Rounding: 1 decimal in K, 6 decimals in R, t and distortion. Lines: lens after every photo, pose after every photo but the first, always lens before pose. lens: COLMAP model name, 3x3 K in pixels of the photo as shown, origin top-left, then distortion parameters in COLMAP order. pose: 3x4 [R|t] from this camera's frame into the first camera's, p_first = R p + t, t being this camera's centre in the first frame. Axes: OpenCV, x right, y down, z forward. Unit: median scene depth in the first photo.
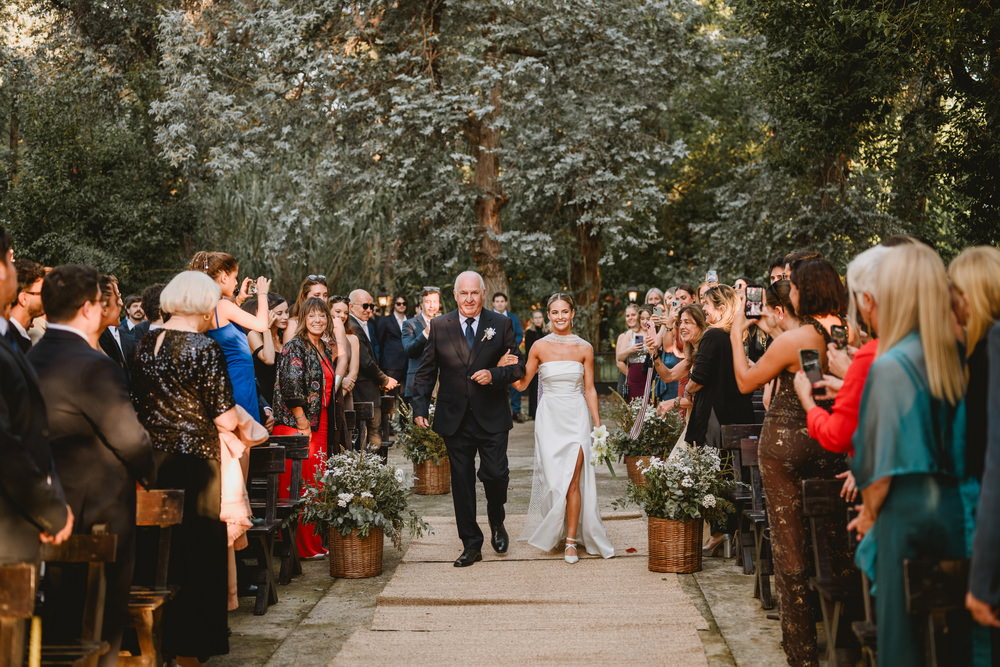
lens RADIAL K [[1462.3, 0, 500.0], [0, 1462.3, 333.5], [0, 0, 1]] dist [0.008923, -0.007761]
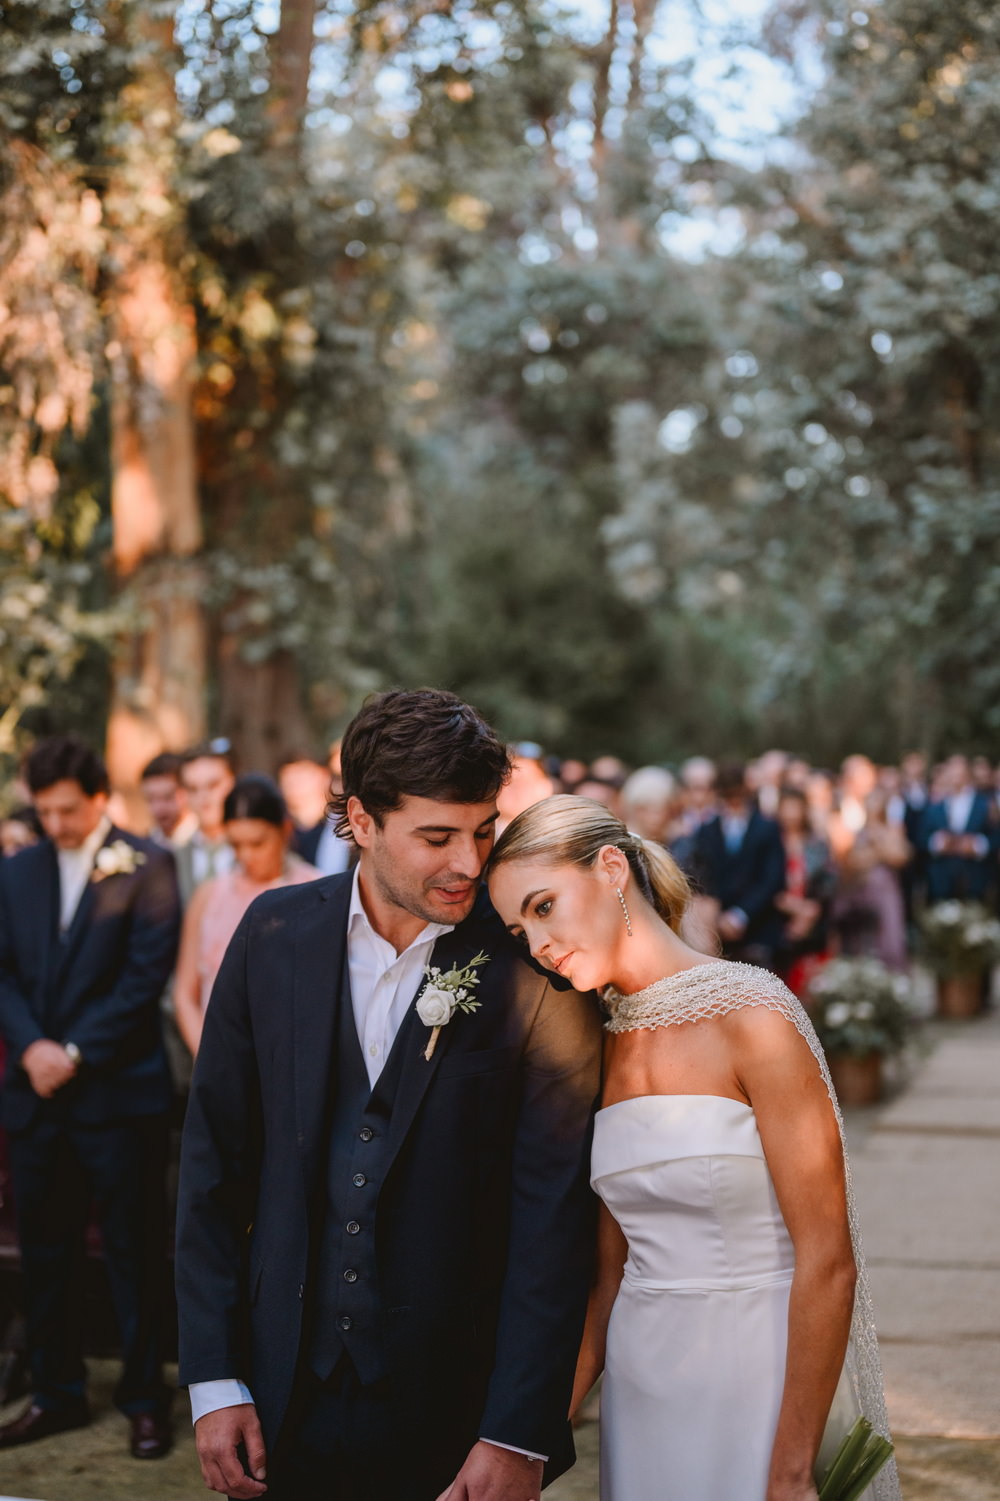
lens RADIAL K [[2194.8, 0, 500.7], [0, 2194.8, 704.2], [0, 0, 1]] dist [0.008923, -0.007761]
pose [[0.962344, -0.017201, -0.271290, 0.026700], [0.005986, 0.999095, -0.042116, -0.008906], [0.271769, 0.038906, 0.961576, -0.148909]]
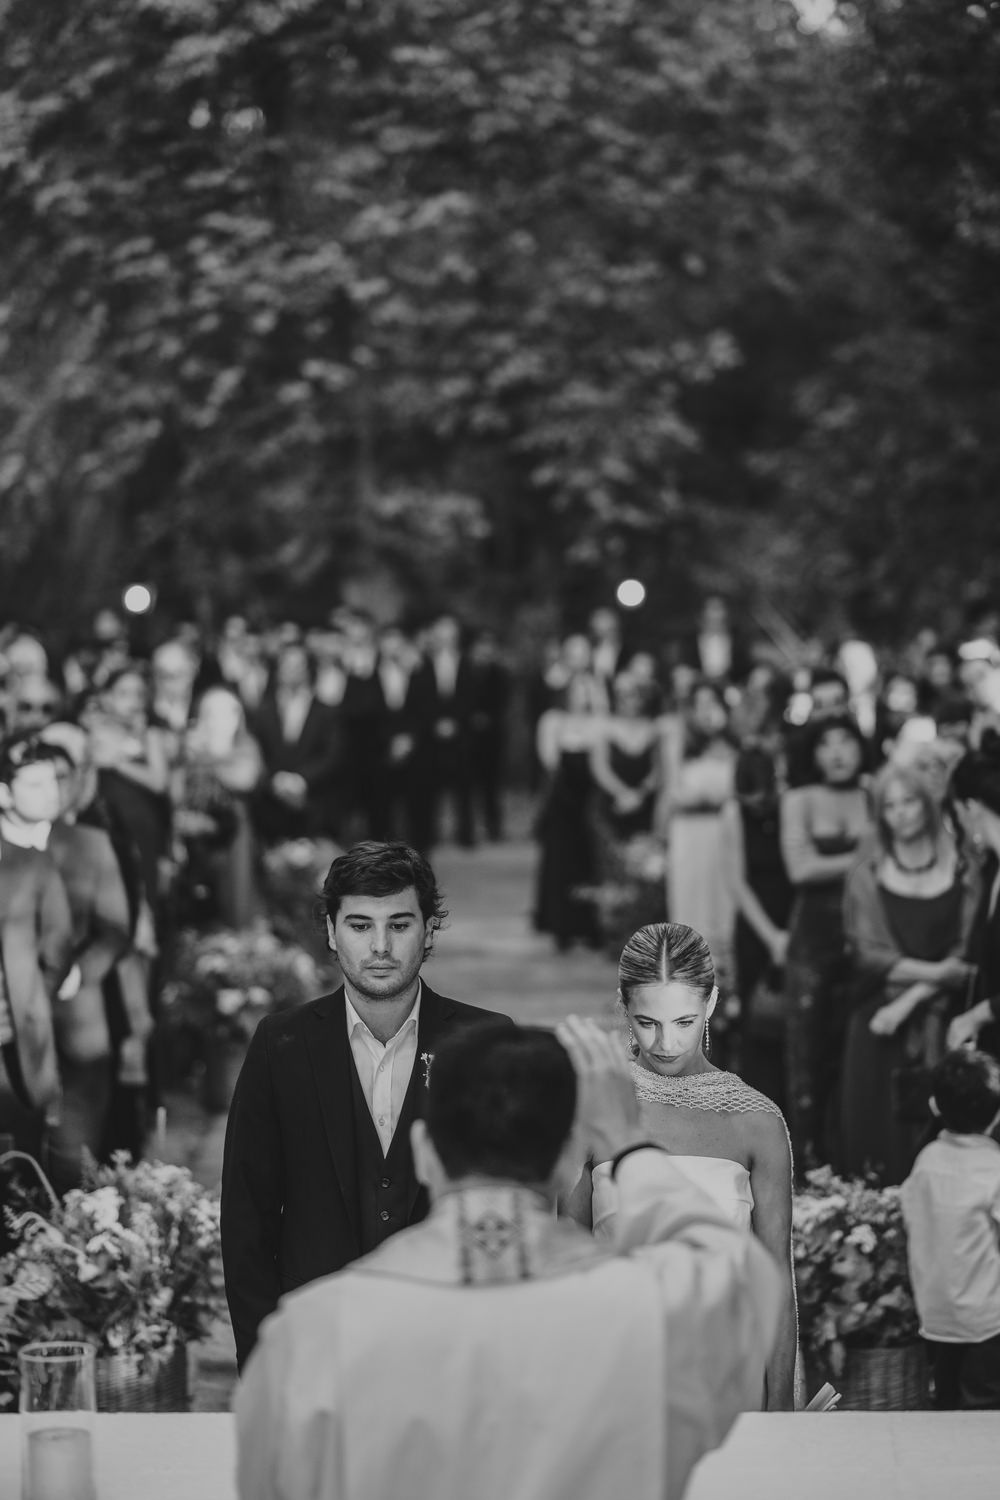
lens RADIAL K [[3635.1, 0, 500.0], [0, 3635.1, 750.0], [0, 0, 1]] dist [0.029036, 0.074548]
pose [[0.998250, 0.010627, 0.058172, -0.036822], [-0.013499, 0.998698, 0.049200, -0.045261], [-0.057574, -0.049900, 0.997093, -0.355204]]
